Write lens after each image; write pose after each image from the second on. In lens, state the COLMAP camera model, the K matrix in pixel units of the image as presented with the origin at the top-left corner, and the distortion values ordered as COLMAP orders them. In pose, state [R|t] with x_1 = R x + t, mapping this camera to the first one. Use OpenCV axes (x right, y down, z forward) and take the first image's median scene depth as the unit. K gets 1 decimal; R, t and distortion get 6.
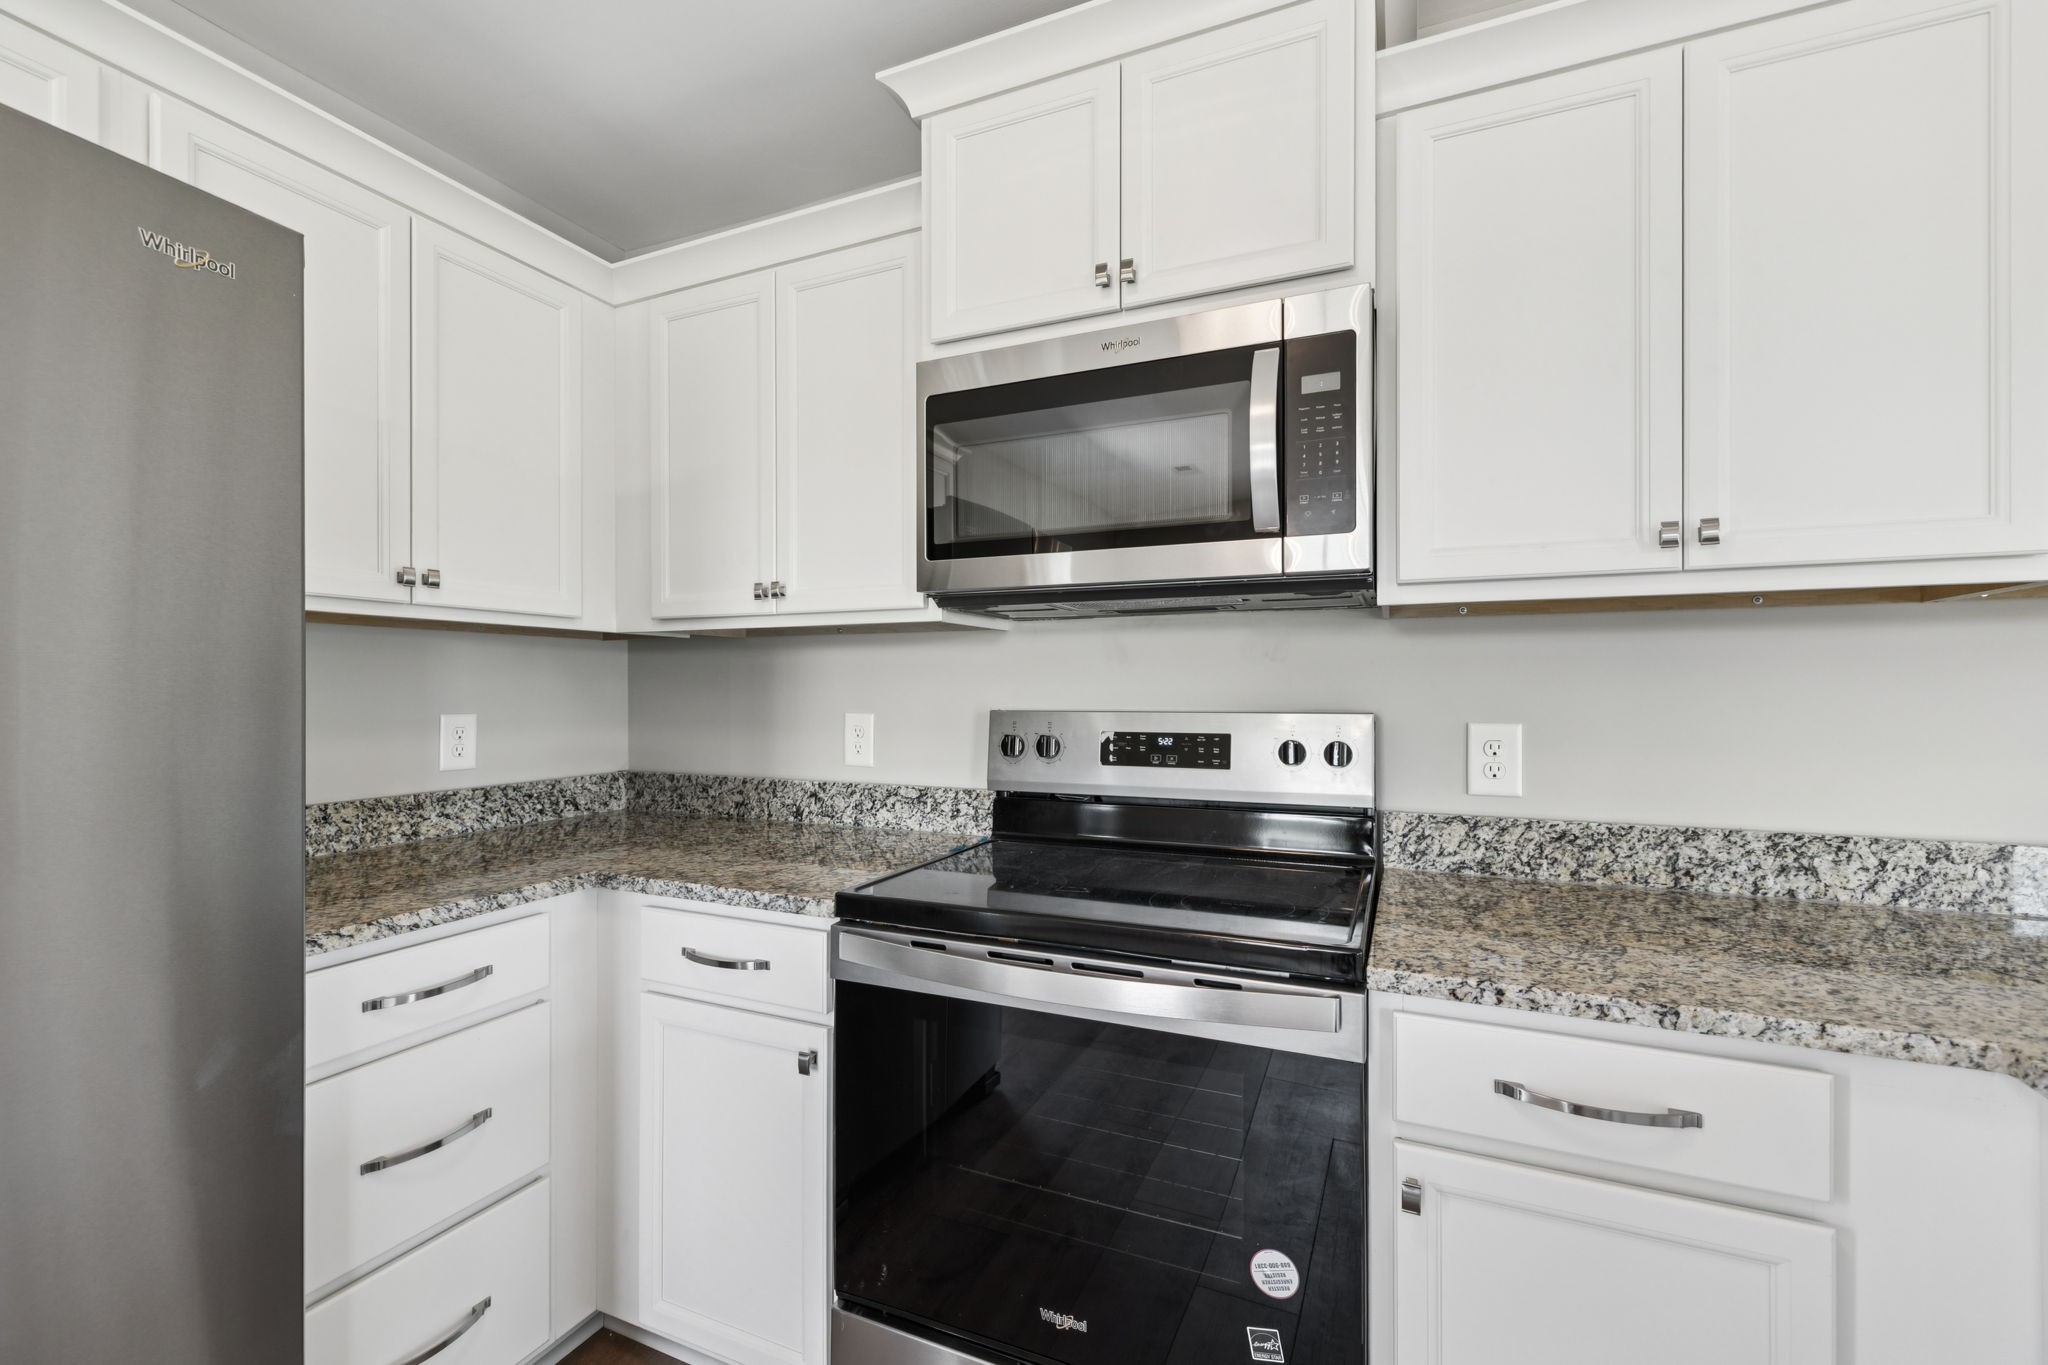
lens RADIAL K [[876.0, 0, 1022.6], [0, 876.0, 687.0], [0, 0, 1]] dist [-0.008484, -0.000070]
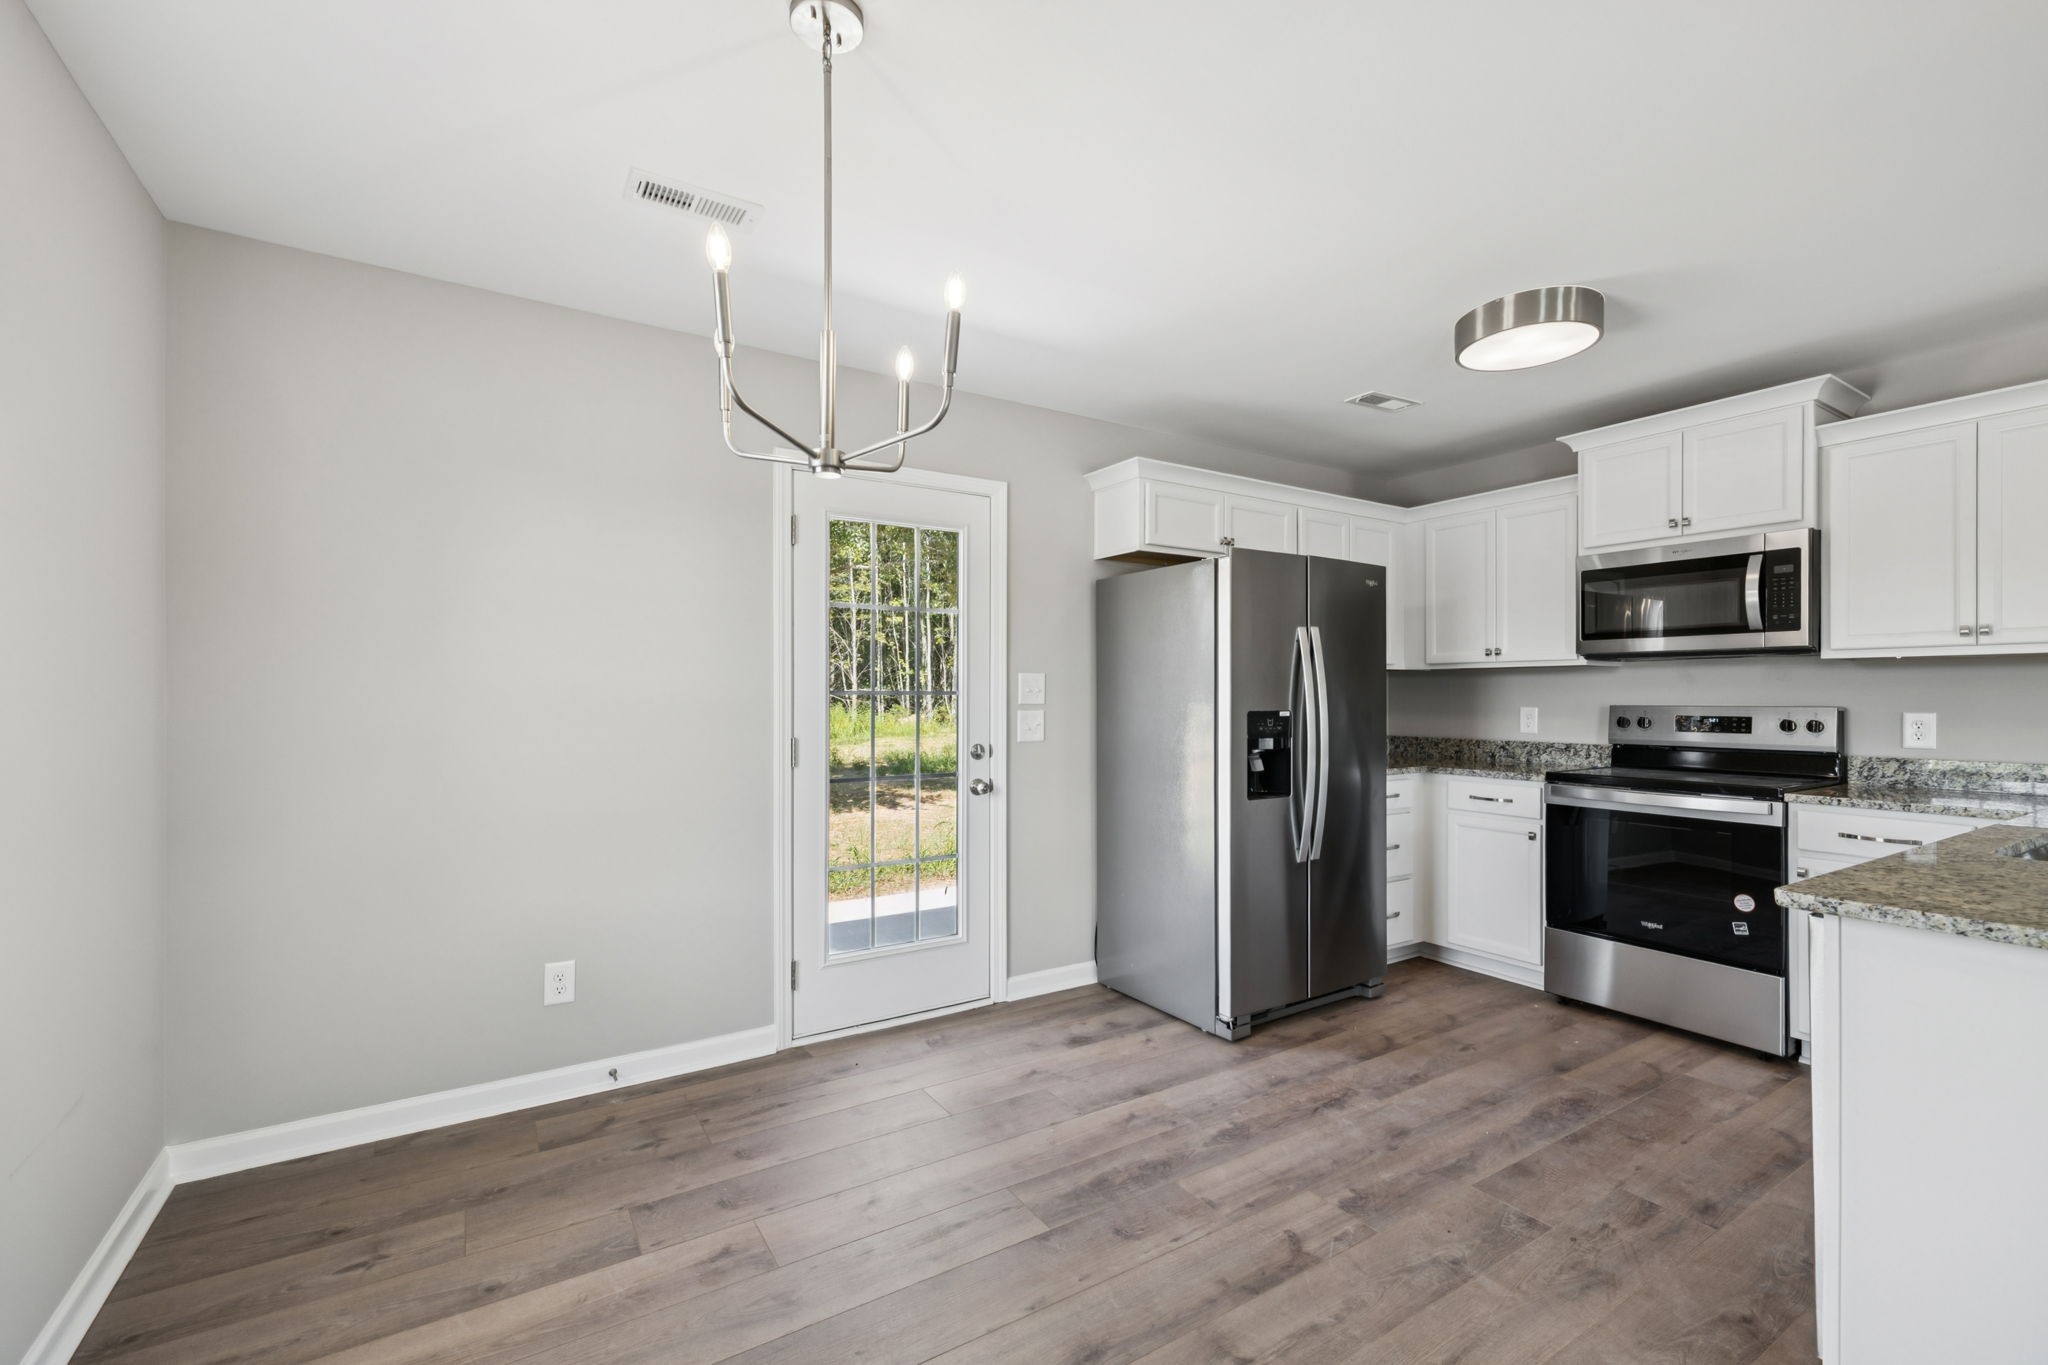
lens RADIAL K [[876.0, 0, 1004.7], [0, 876.0, 697.0], [0, 0, 1]] dist [-0.008484, -0.000070]
pose [[0.826283, 0.001494, -0.563253, -0.068906], [0.001133, 0.999990, 0.004314, -0.004511], [0.563253, -0.004203, 0.826273, -1.805206]]
